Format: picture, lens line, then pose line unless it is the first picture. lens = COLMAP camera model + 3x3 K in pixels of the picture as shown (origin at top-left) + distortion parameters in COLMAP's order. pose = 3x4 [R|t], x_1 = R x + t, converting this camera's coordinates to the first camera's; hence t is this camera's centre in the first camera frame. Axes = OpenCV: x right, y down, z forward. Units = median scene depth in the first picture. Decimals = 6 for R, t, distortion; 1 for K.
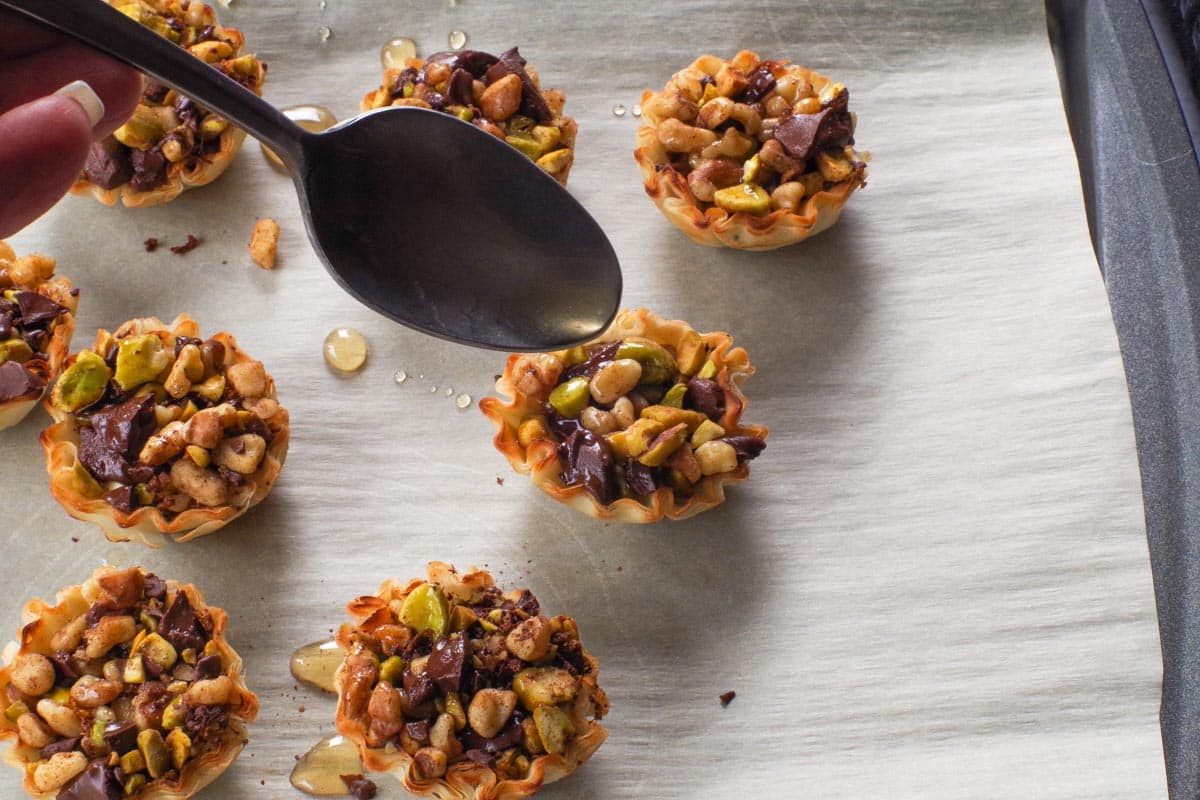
lens RADIAL K [[3022.9, 0, 600.0], [0, 3022.9, 400.0], [0, 0, 1]] dist [-0.144969, -0.096108]
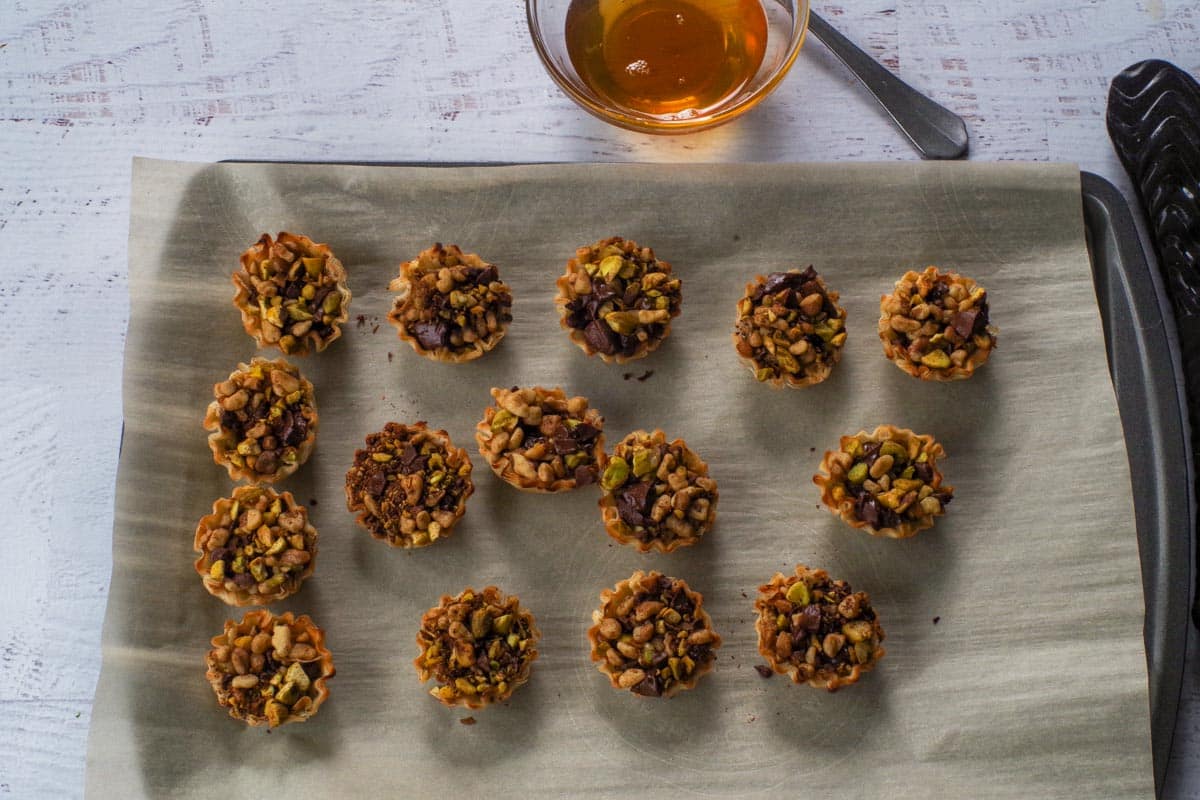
lens RADIAL K [[3022.9, 0, 600.0], [0, 3022.9, 400.0], [0, 0, 1]] dist [-0.144969, -0.096108]
pose [[0.999125, -0.027260, 0.031710, -0.249079], [0.019487, 0.974460, 0.223712, -0.514508], [-0.036999, -0.222899, 0.974139, -0.975638]]
